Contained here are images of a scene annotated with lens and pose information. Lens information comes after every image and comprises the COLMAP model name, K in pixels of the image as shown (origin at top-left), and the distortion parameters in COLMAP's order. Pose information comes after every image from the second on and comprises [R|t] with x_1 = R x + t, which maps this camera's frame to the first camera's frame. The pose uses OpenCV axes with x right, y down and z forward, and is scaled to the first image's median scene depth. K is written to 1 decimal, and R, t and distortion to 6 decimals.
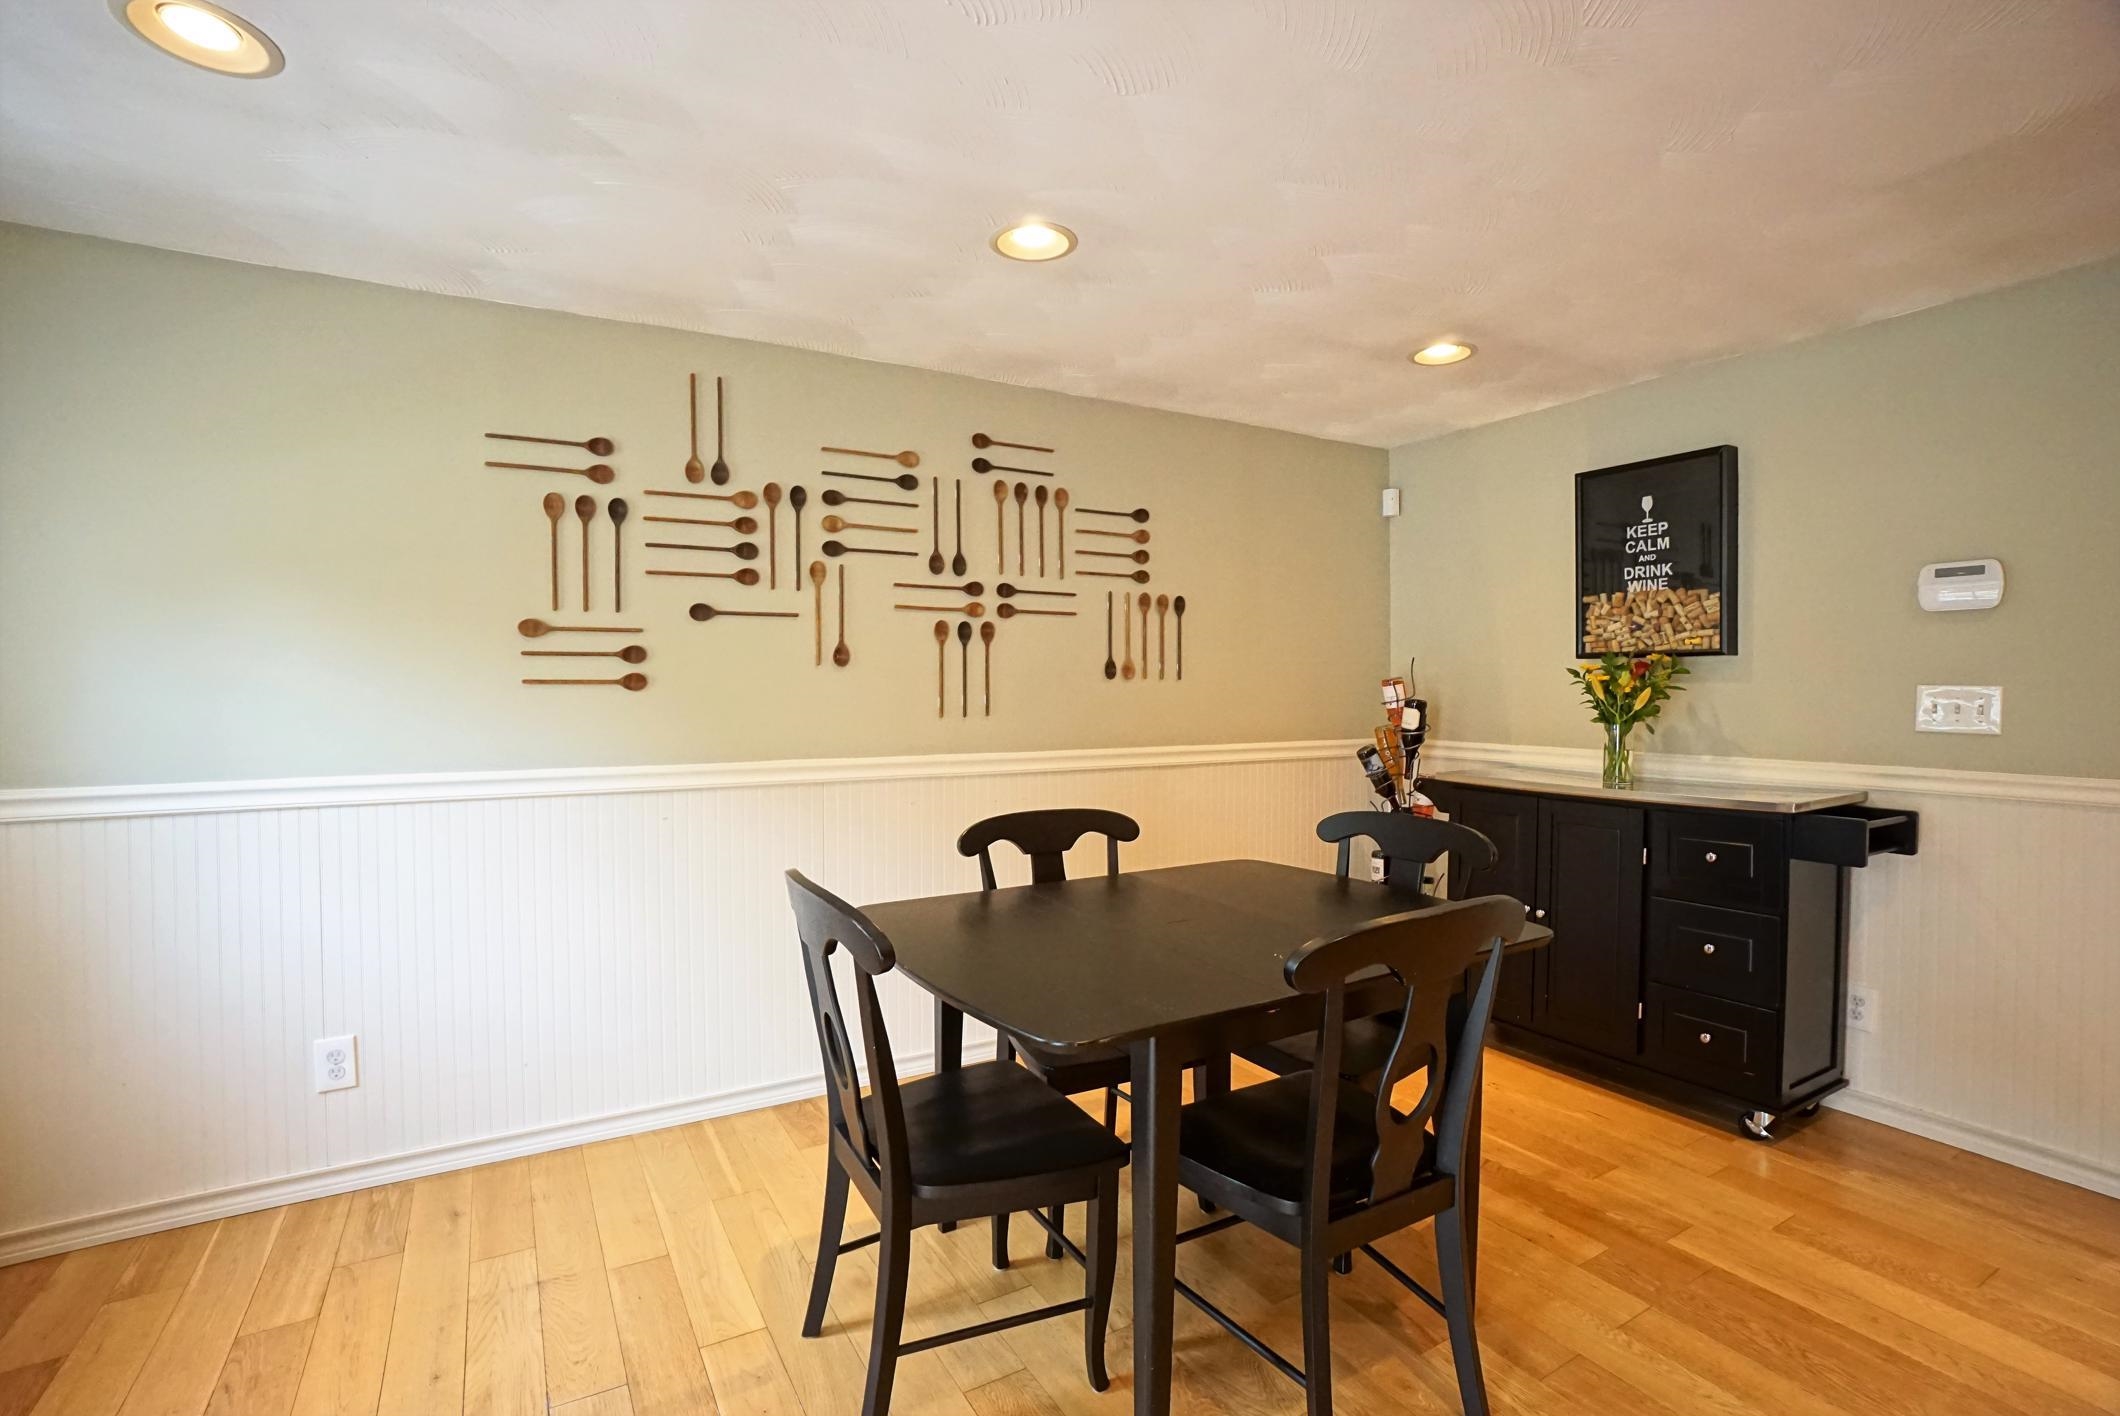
lens RADIAL K [[960.5, 0, 1054.0], [0, 960.5, 706.4], [0, 0, 1]] dist [-0.069911, 0.026548]
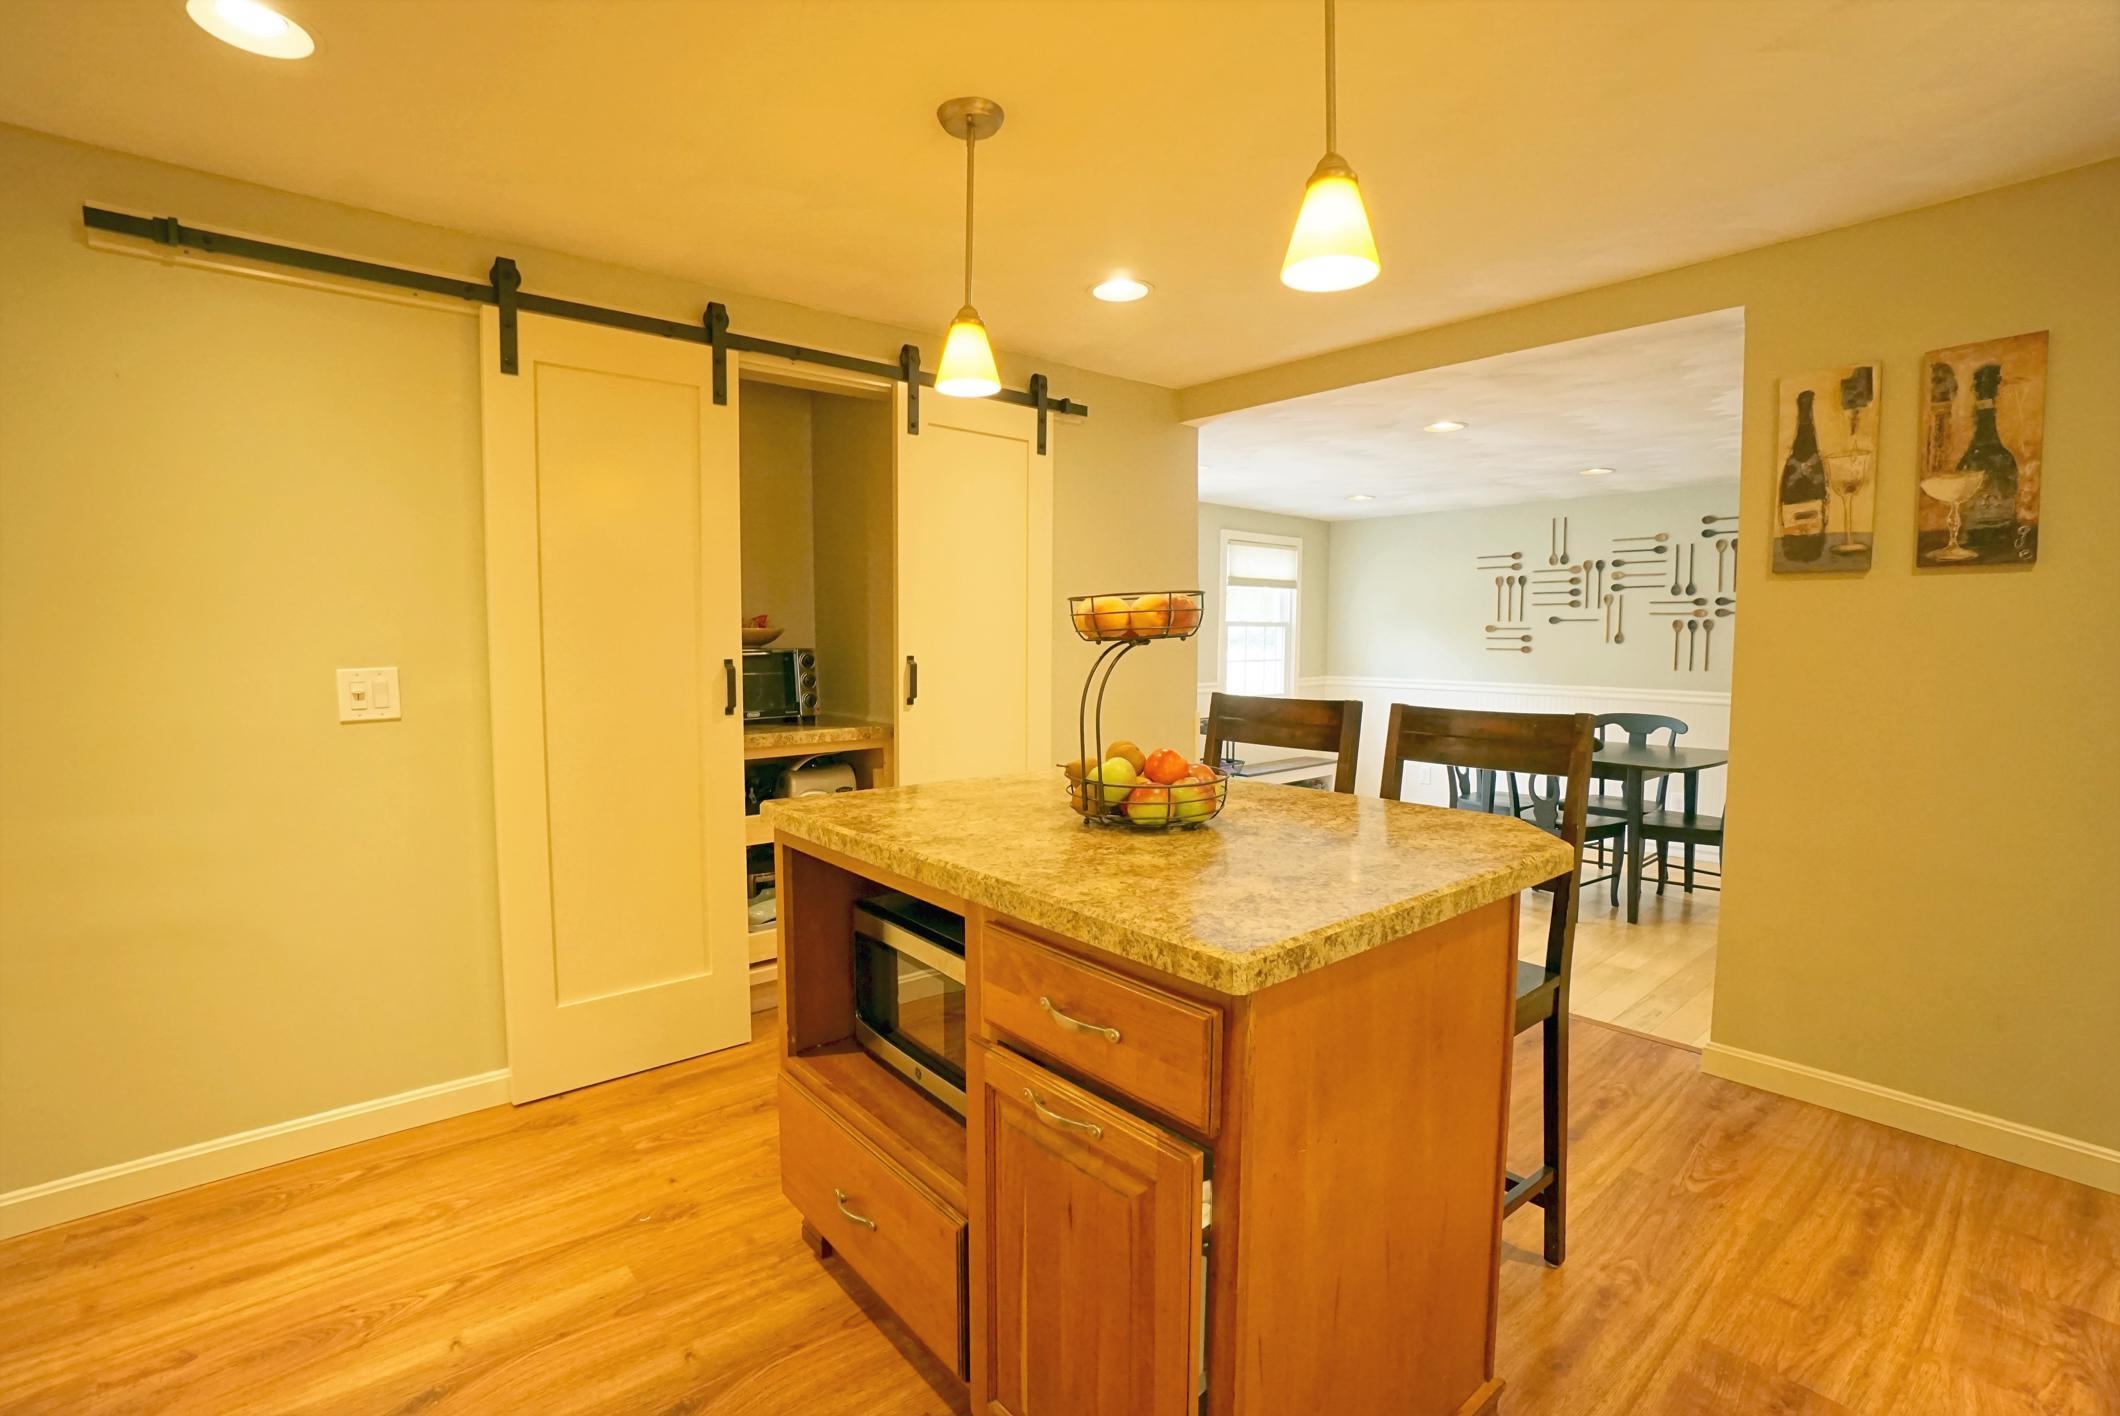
lens RADIAL K [[981.7, 0, 1045.3], [0, 981.7, 706.0], [0, 0, 1]] dist [-0.075402, 0.032389]
pose [[0.173858, 0.075800, -0.981849, 1.533944], [-0.019006, 0.997106, 0.073612, -0.034523], [0.984587, 0.005863, 0.174796, -0.565102]]
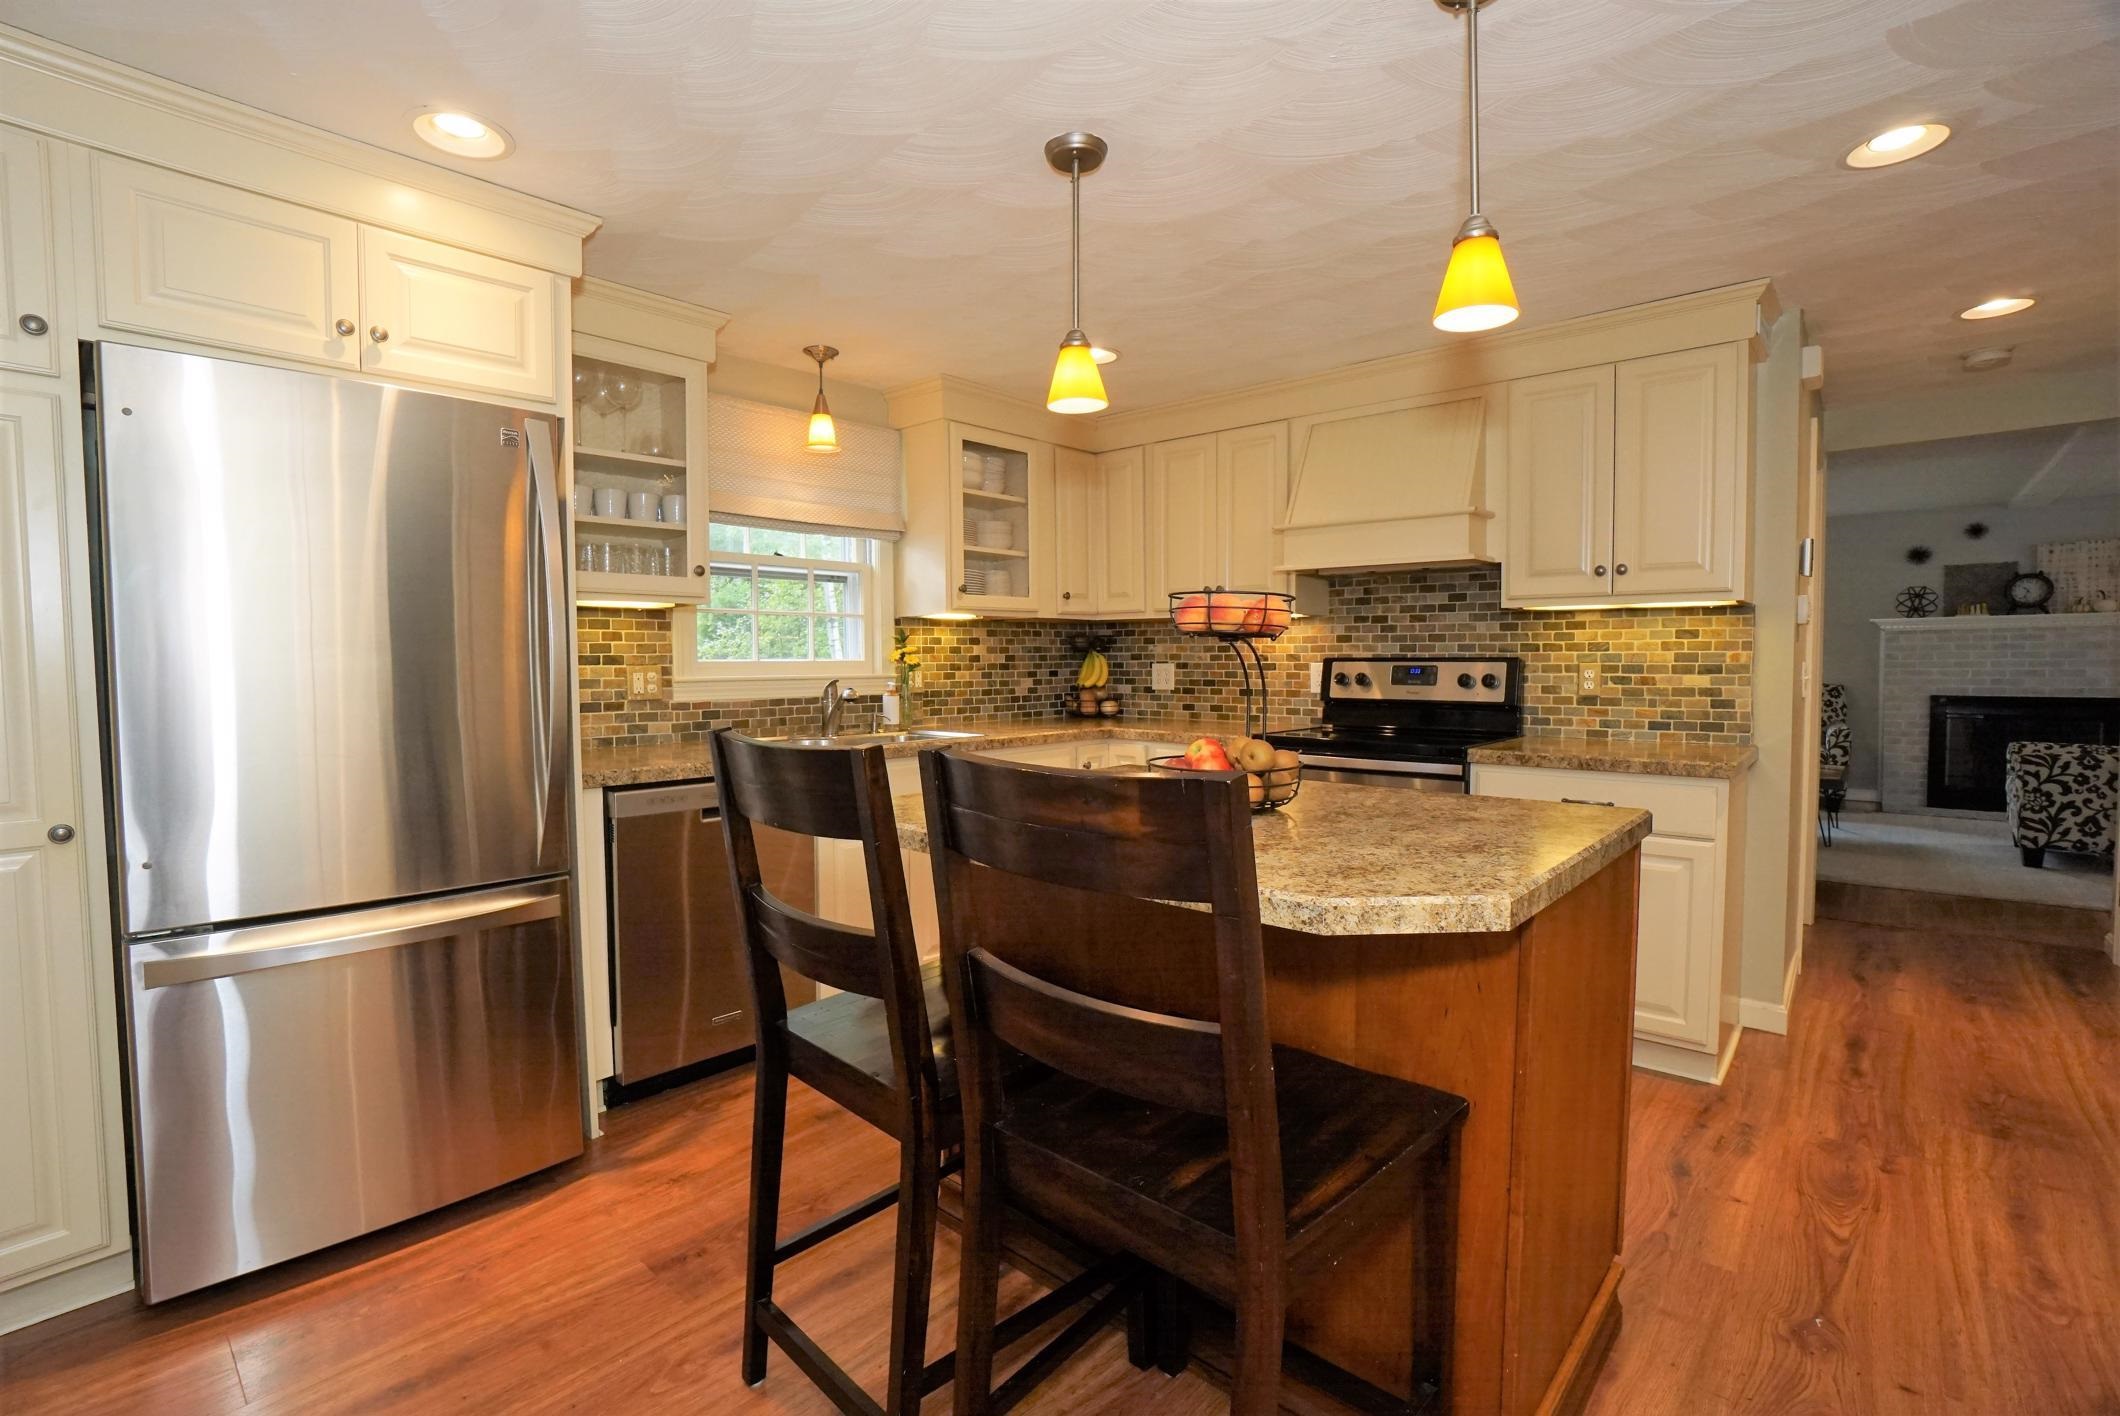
lens RADIAL K [[960.5, 0, 1054.0], [0, 960.5, 706.4], [0, 0, 1]] dist [-0.069911, 0.026548]
pose [[-0.309749, -0.037822, 0.950066, 0.455736], [0.028684, 0.998382, 0.049098, -0.020872], [-0.950386, 0.042460, -0.308163, -0.129644]]
